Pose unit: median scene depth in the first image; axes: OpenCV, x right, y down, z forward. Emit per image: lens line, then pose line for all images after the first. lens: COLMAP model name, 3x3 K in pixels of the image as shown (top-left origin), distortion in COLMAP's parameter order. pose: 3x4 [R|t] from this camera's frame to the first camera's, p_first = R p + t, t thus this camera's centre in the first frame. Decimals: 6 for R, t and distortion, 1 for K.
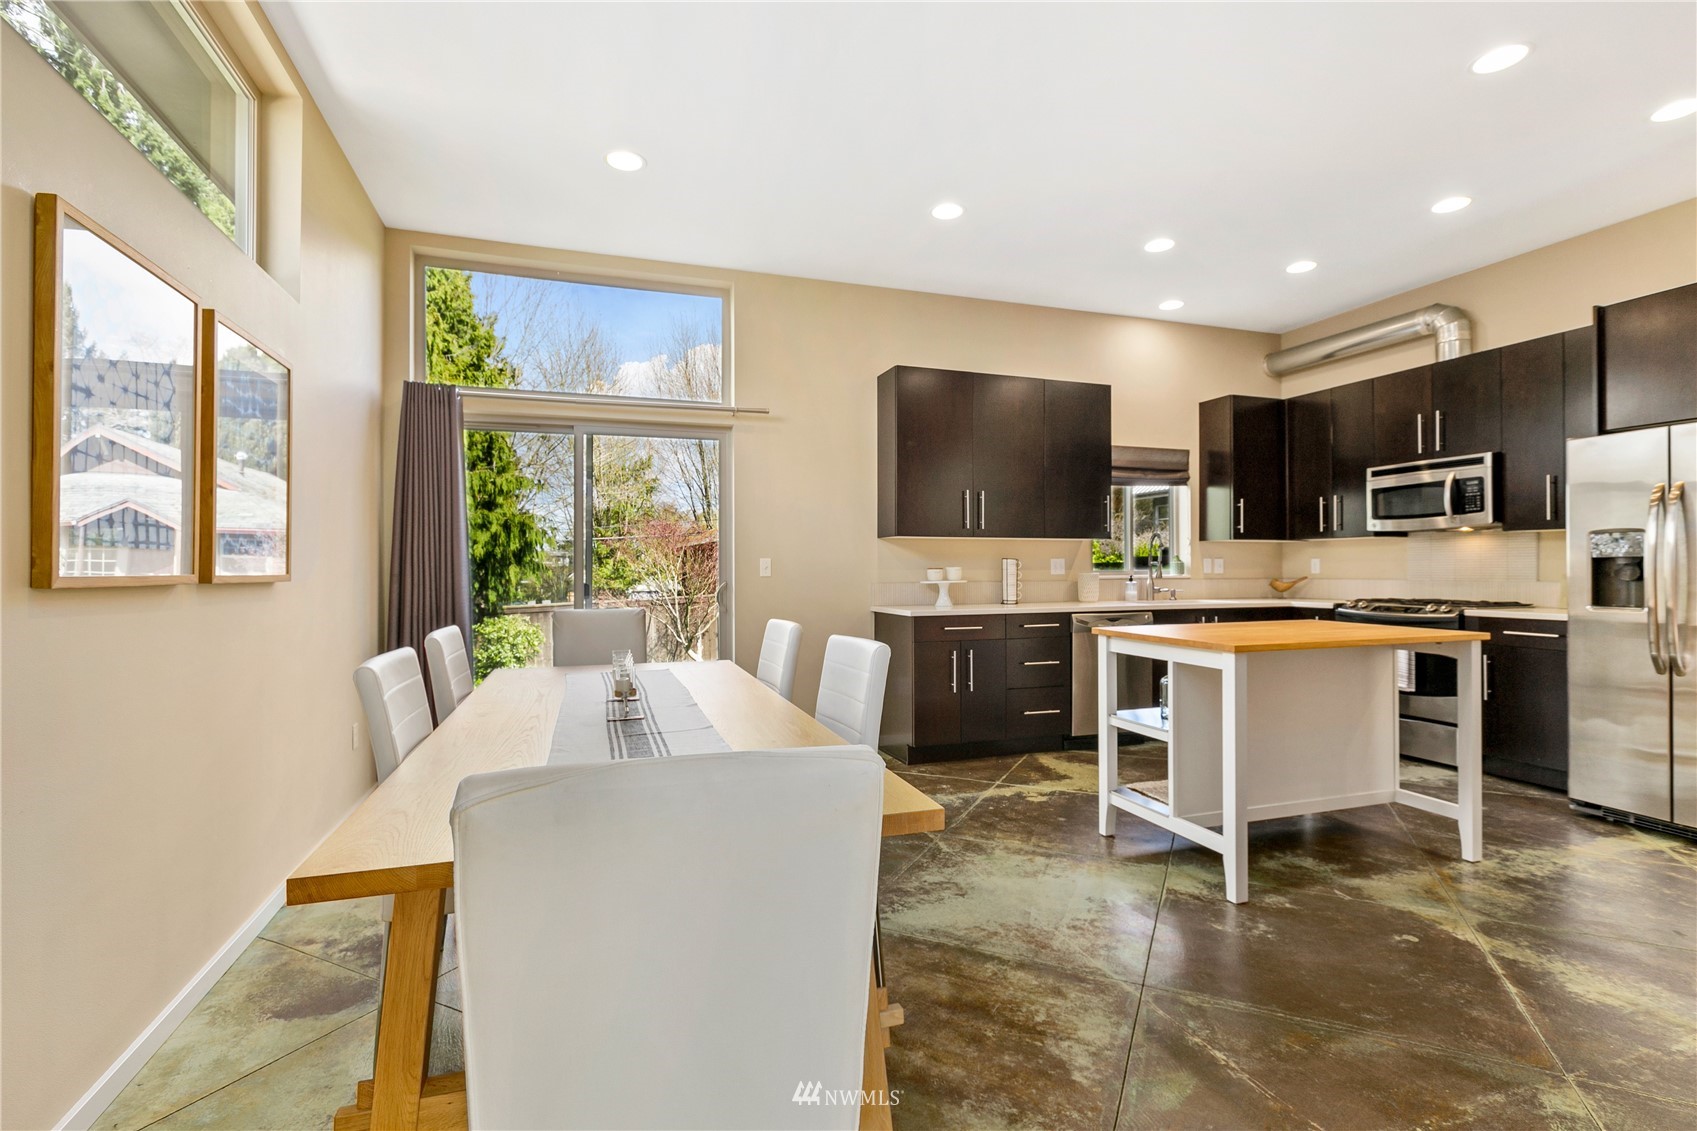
lens RADIAL K [[804.3, 0, 848.5], [0, 804.3, 565.5], [0, 0, 1]] dist [0.017492, 0.000149]
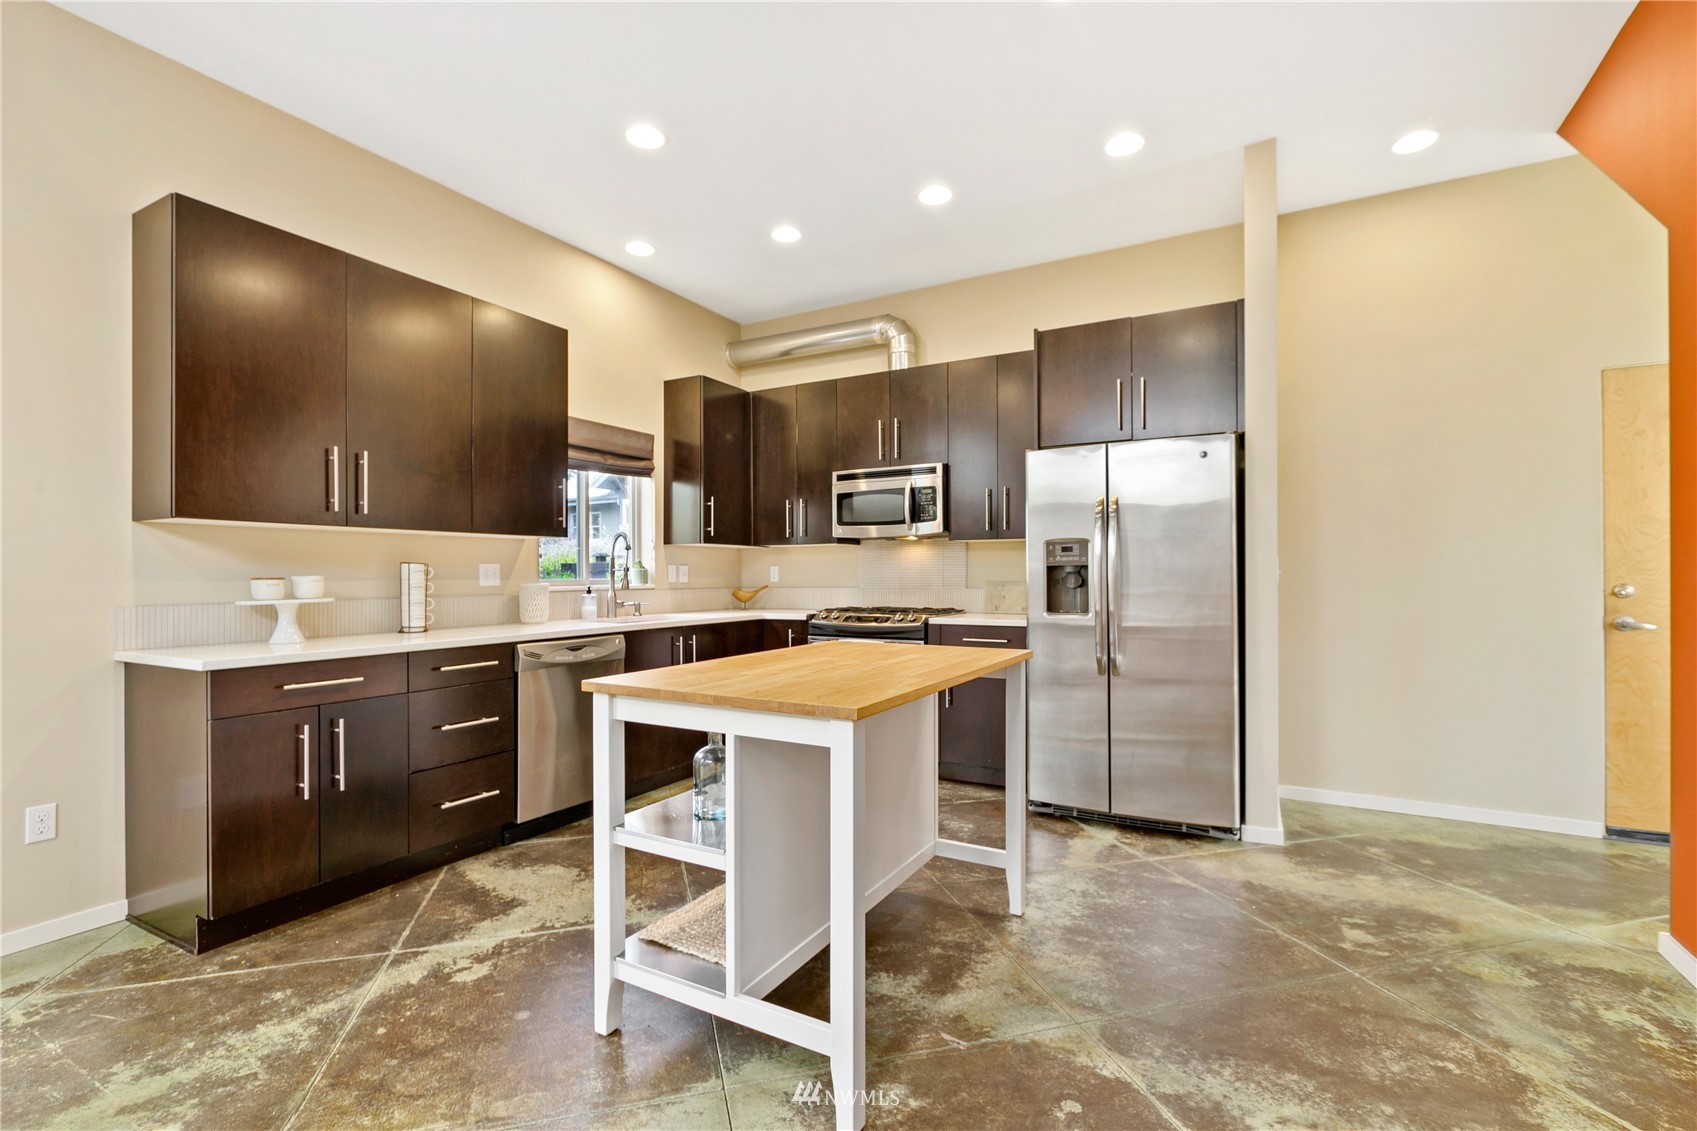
lens RADIAL K [[763.5, 0, 847.4], [0, 763.5, 573.1], [0, 0, 1]] dist [-0.000781, 0.000070]
pose [[0.748705, 0.000187, 0.662904, 0.060170], [-0.000081, 1.000000, -0.000190, -0.000168], [-0.662904, 0.000089, 0.748705, 0.342266]]
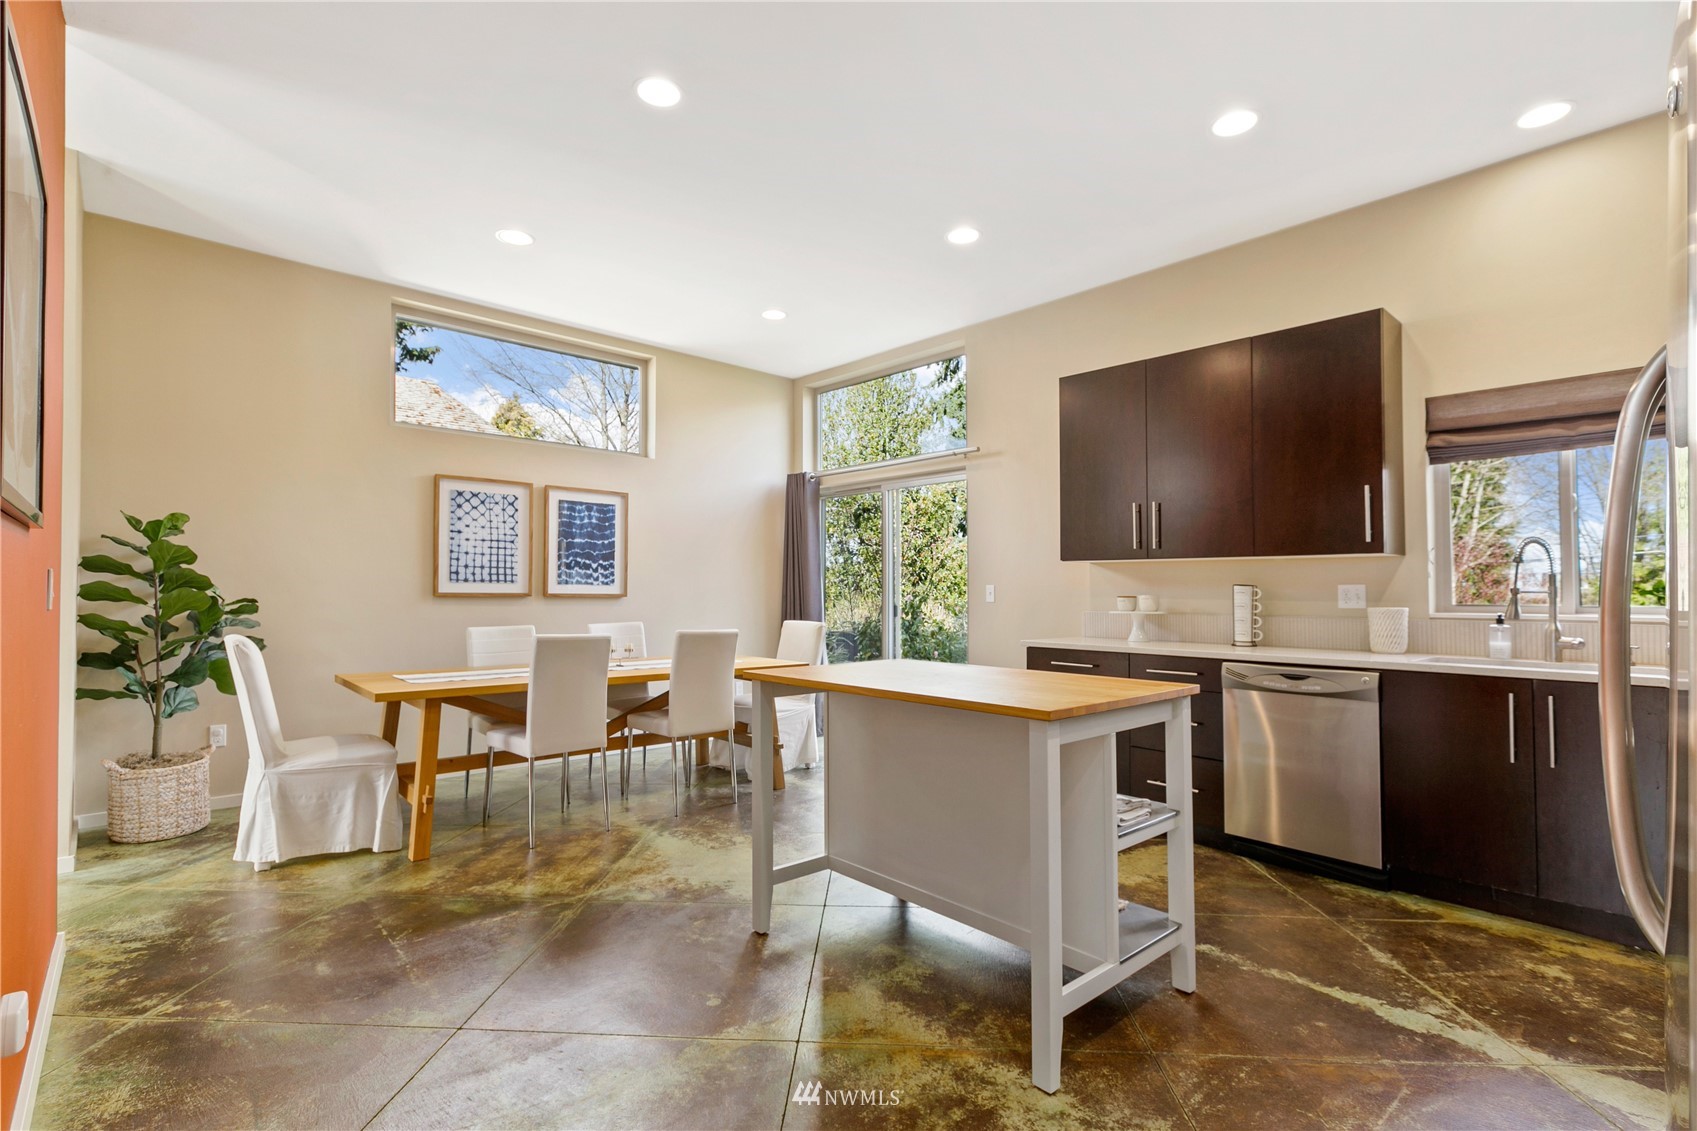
lens RADIAL K [[815.7, 0, 819.1], [0, 815.7, 586.9], [0, 0, 1]] dist [0.000113, -0.000355]
pose [[0.352649, 0.000711, -0.935756, 0.855245], [-0.005249, 0.999985, -0.001219, -0.004014], [0.935741, 0.005342, 0.352647, 0.422384]]
